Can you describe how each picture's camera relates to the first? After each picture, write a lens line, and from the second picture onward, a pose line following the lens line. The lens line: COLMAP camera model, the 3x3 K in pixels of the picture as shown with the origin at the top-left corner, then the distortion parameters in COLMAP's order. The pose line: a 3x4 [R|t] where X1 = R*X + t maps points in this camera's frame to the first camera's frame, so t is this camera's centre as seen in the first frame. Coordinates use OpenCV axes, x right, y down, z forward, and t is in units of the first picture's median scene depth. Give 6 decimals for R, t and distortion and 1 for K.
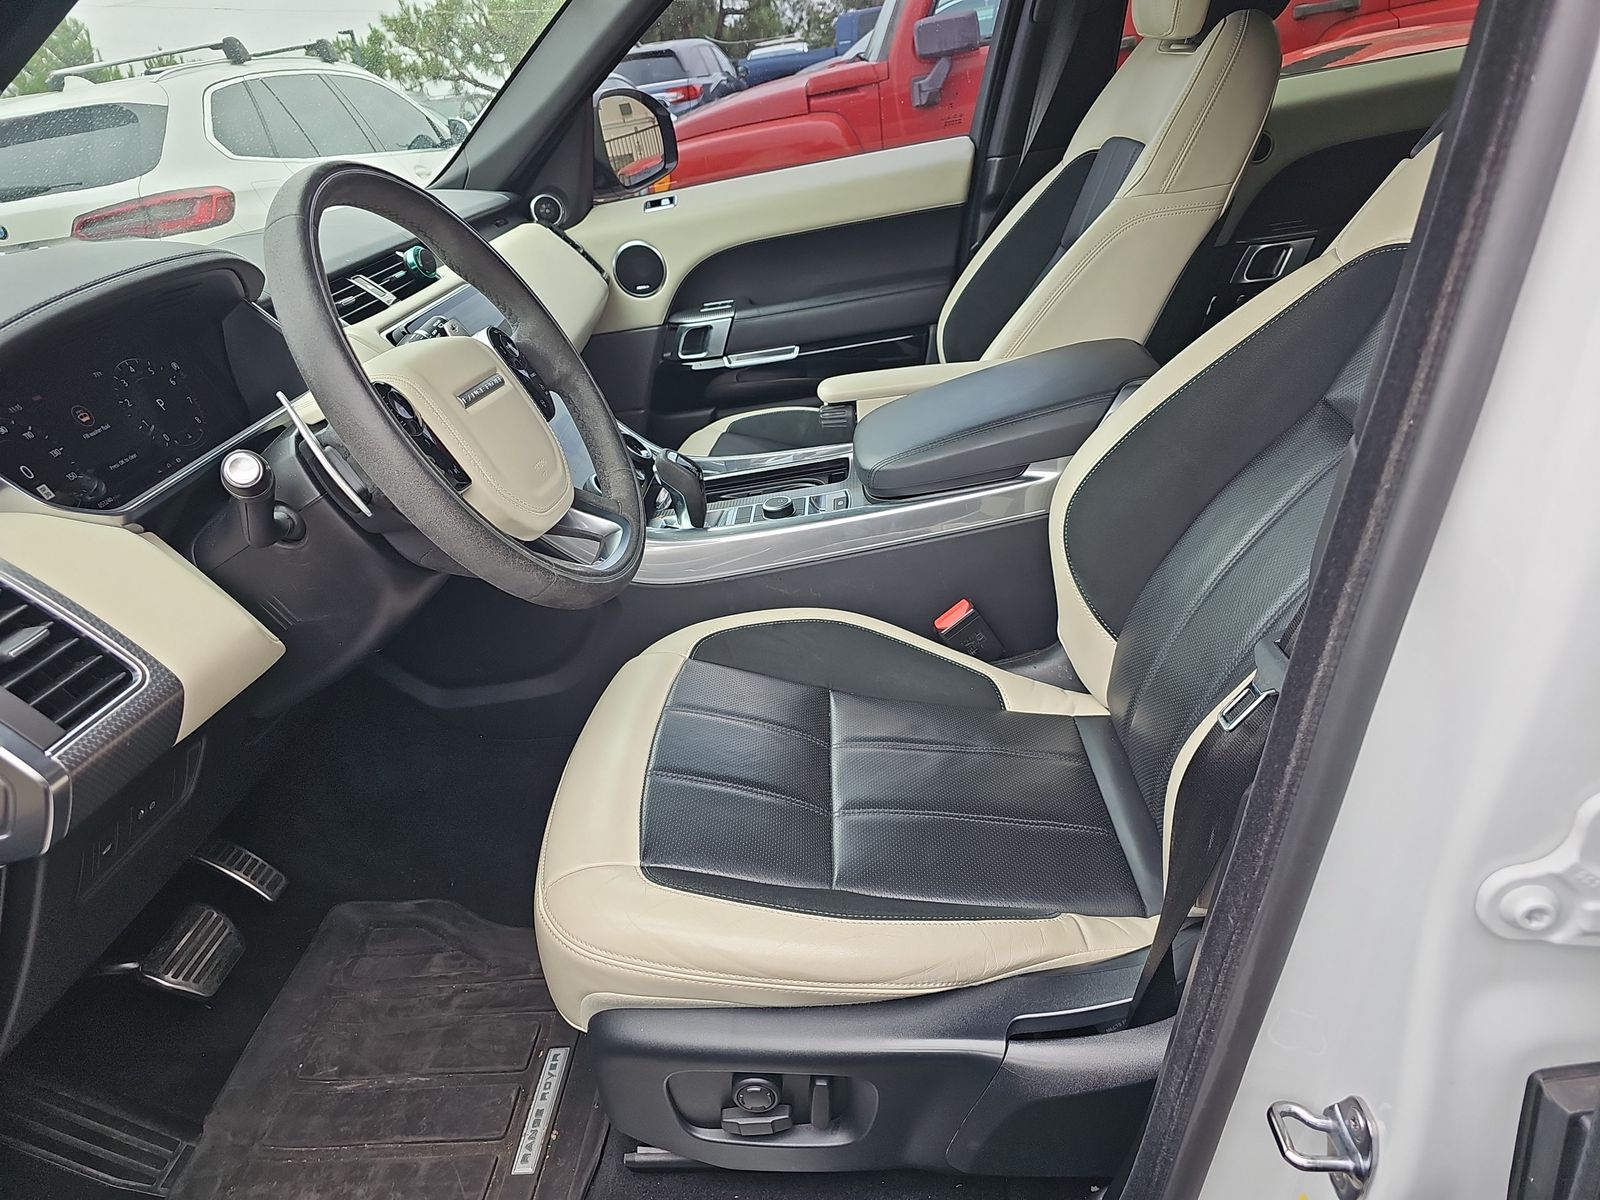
lens RADIAL K [[1106.3, 0, 800.0], [0, 1106.3, 600.0], [0, 0, 1]] dist [0.040505, -0.038876]
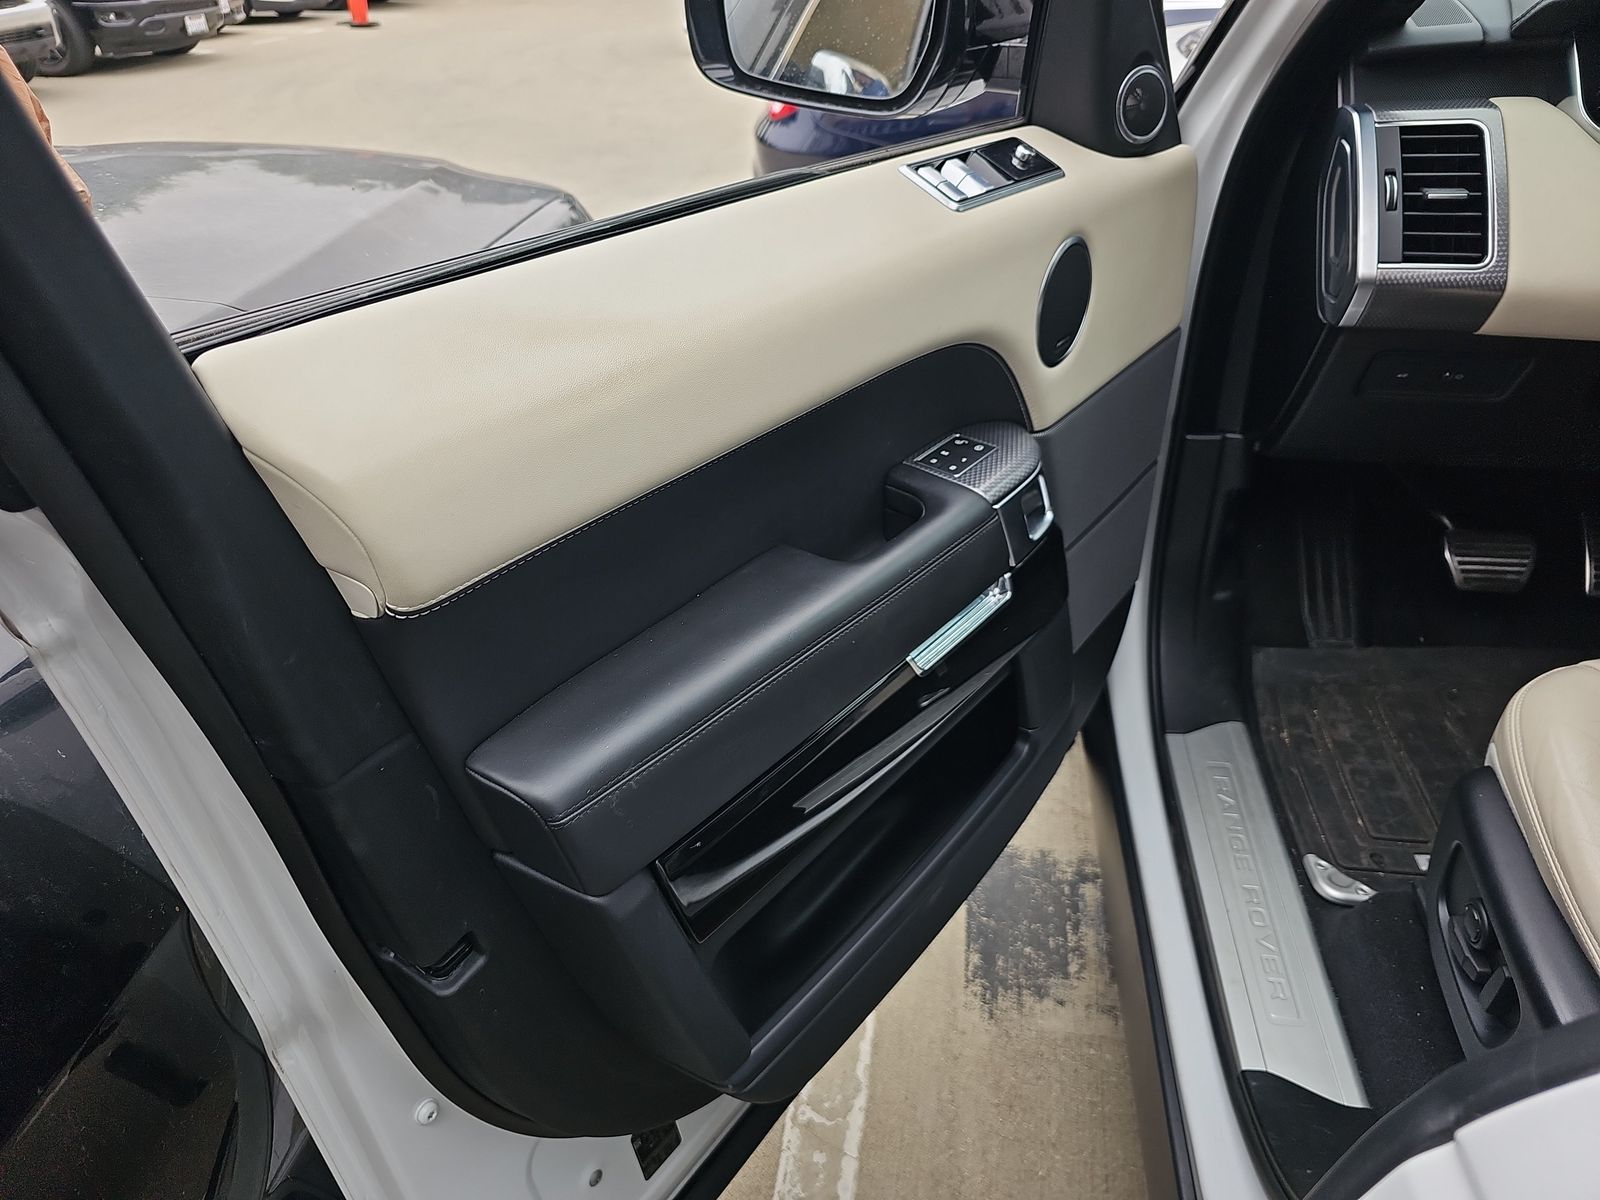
lens RADIAL K [[1106.3, 0, 800.0], [0, 1106.3, 600.0], [0, 0, 1]] dist [0.040505, -0.038876]
pose [[-0.065582, 0.665690, -0.743341, 0.439766], [-0.416077, 0.658850, 0.626735, -0.099826], [0.906962, 0.350389, 0.233769, 0.085903]]
